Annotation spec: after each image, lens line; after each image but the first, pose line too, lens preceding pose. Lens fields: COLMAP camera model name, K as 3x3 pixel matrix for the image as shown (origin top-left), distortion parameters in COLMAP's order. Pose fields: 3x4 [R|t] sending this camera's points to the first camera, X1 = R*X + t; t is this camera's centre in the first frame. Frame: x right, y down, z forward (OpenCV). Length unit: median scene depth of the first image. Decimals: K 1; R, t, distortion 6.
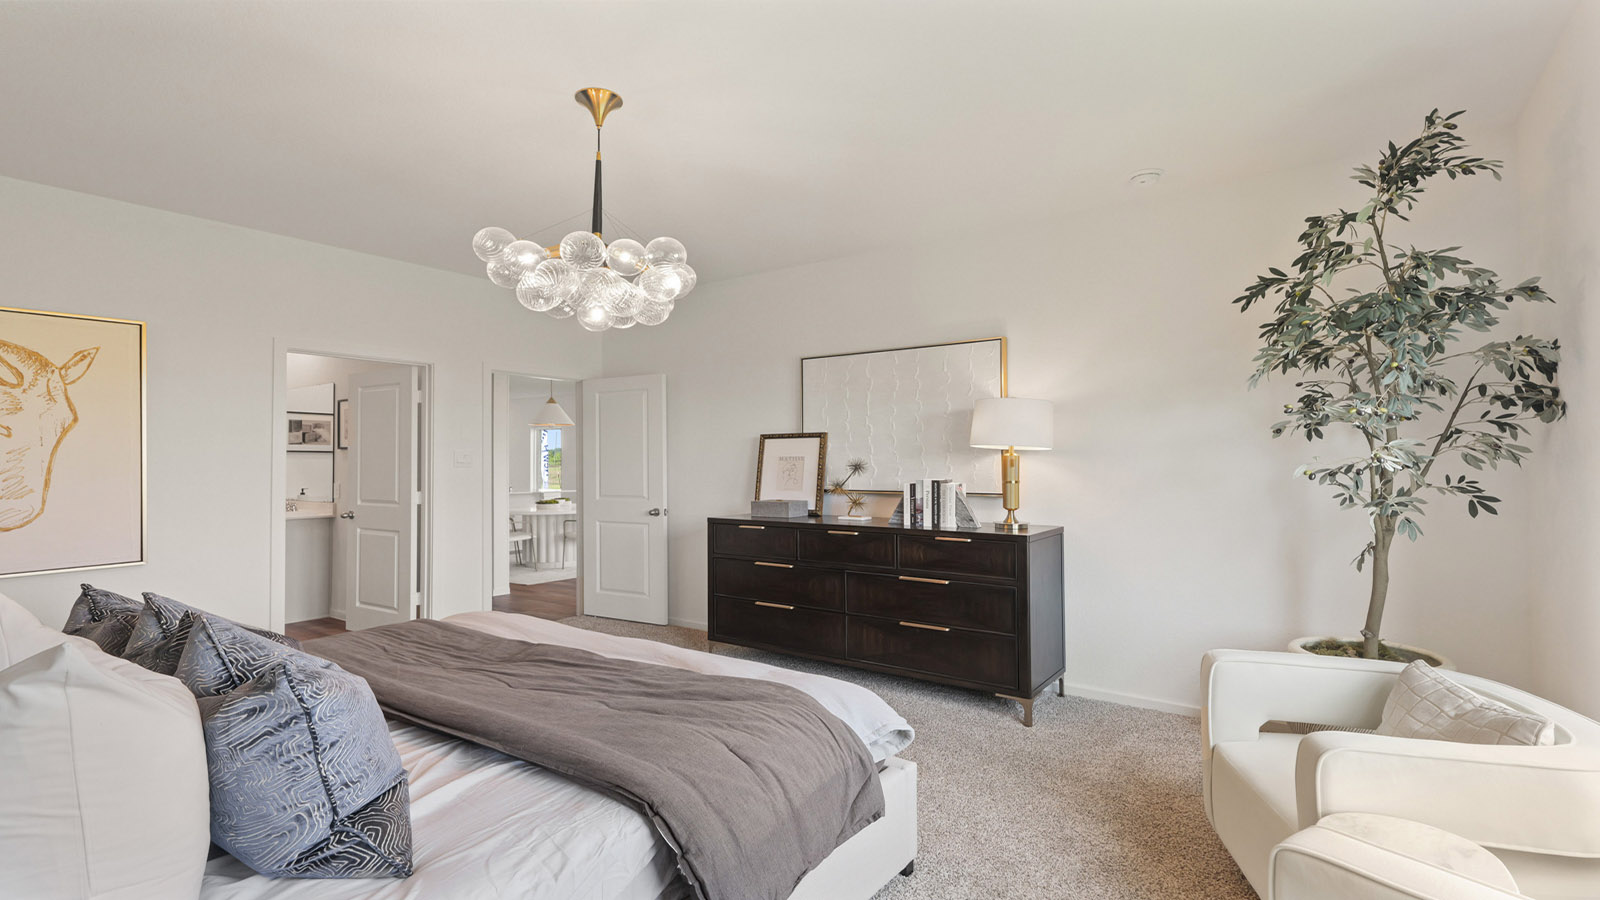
lens RADIAL K [[753.1, 0, 799.8], [0, 753.1, 445.5], [0, 0, 1]] dist [0.007396, -0.000424]
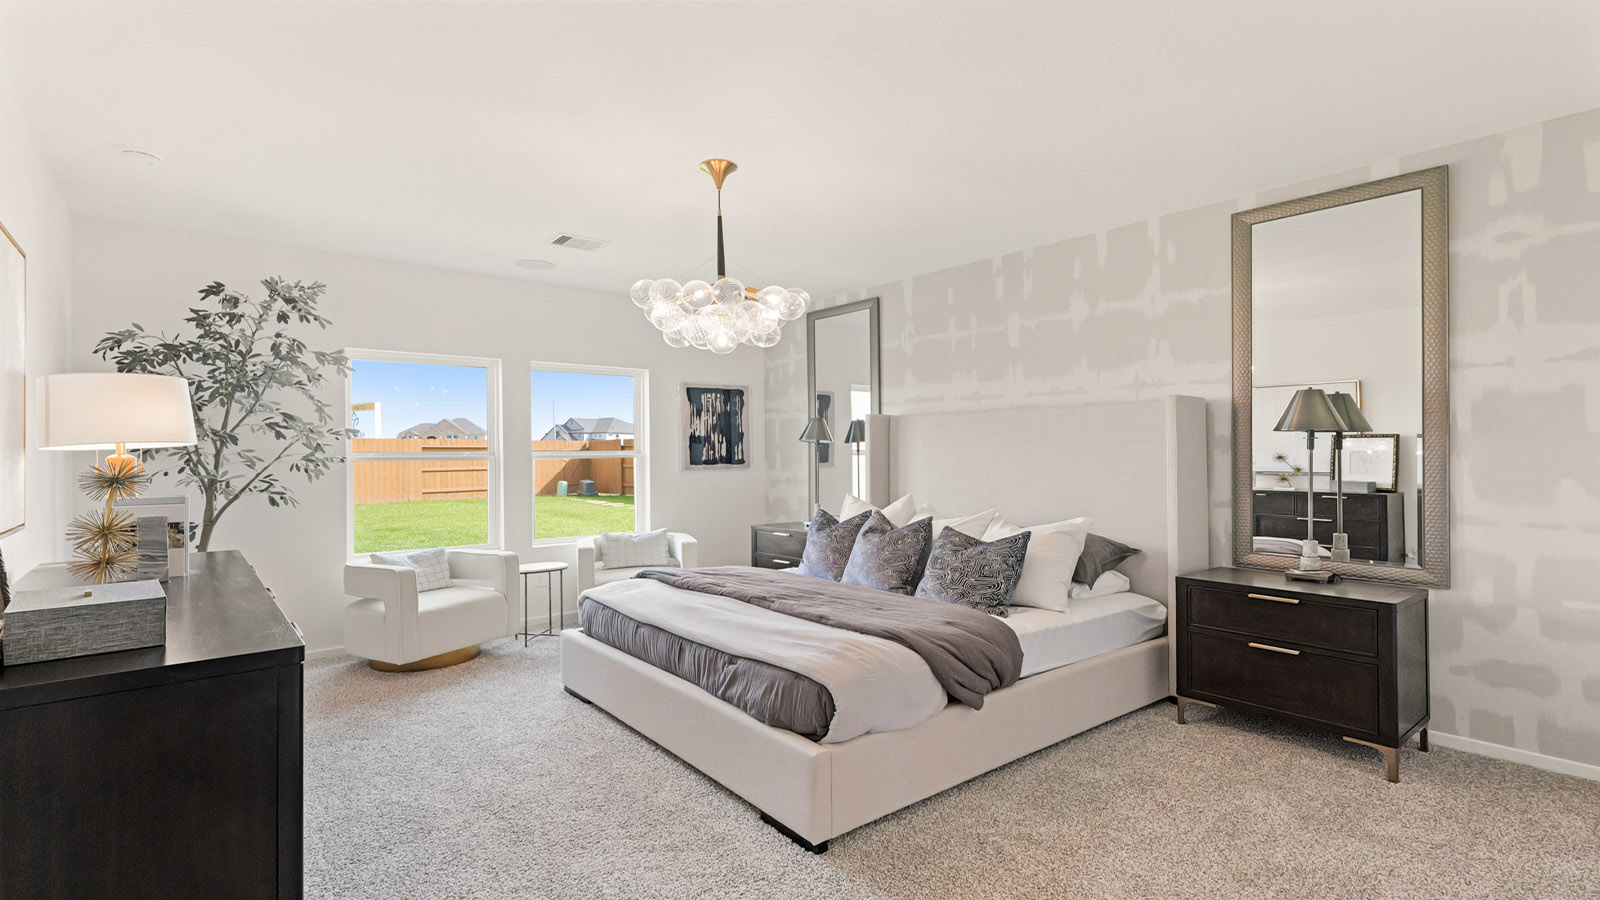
lens RADIAL K [[738.6, 0, 799.8], [0, 738.6, 452.9], [0, 0, 1]] dist [0.000126, -0.000314]
pose [[-0.977231, 0.008649, 0.212001, -0.444117], [0.003990, 0.999741, -0.022397, 0.024528], [-0.212140, -0.021042, -0.977013, 1.470260]]
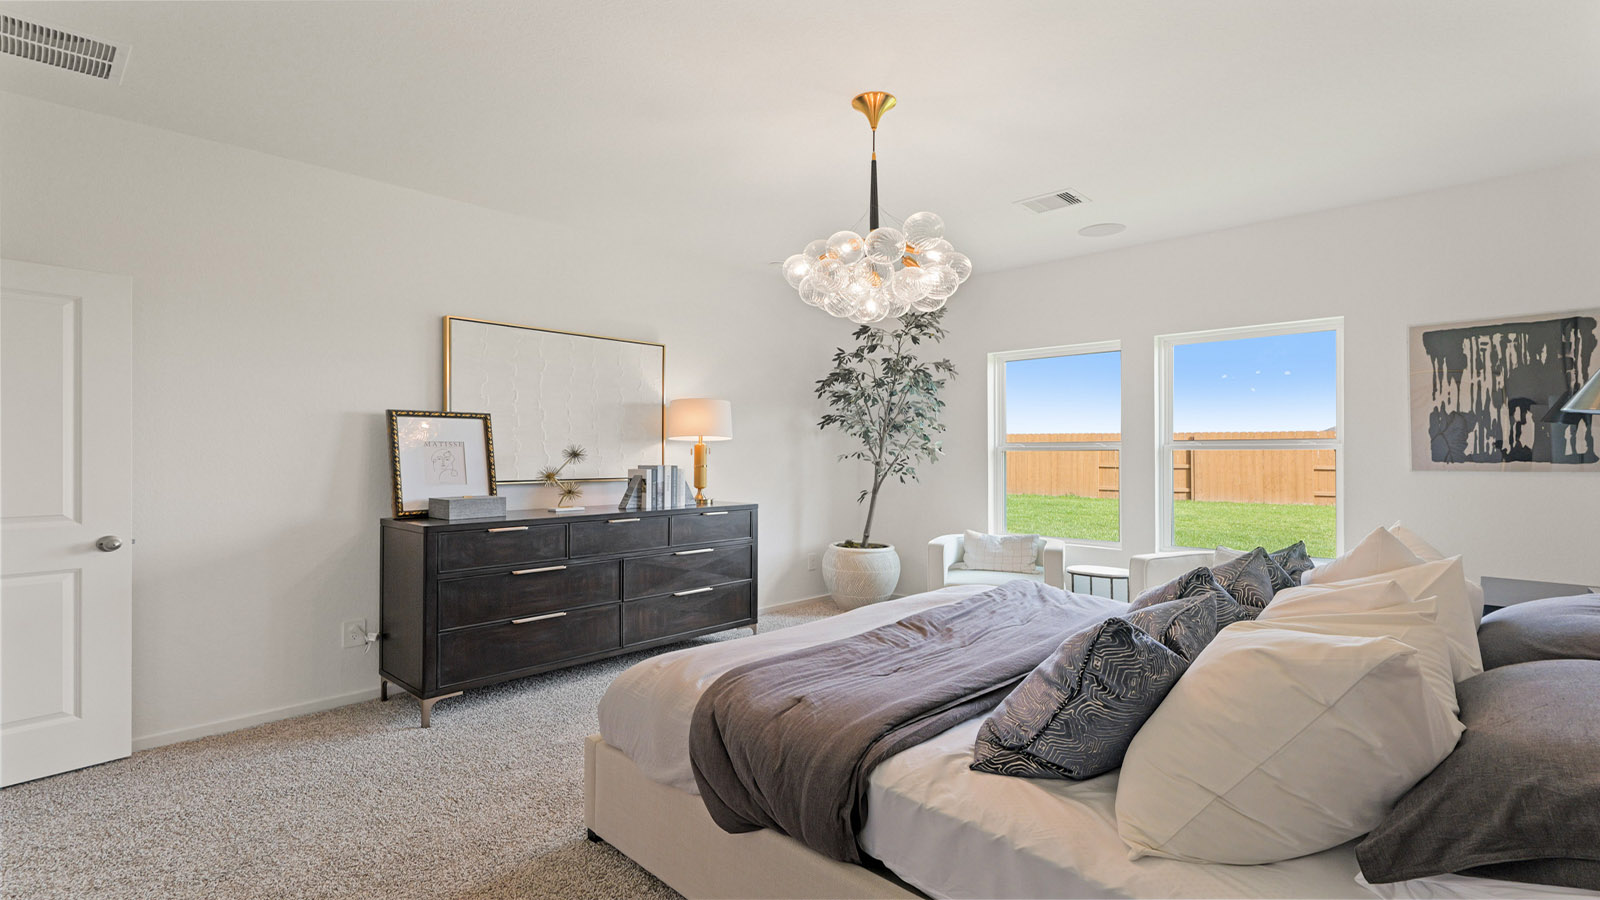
lens RADIAL K [[738.6, 0, 799.8], [0, 738.6, 452.9], [0, 0, 1]] dist [0.000126, -0.000314]
pose [[0.094919, 0.004901, 0.995473, -0.892184], [-0.023984, 0.999709, -0.002635, 0.024184], [-0.995196, -0.023625, 0.095009, 0.682394]]
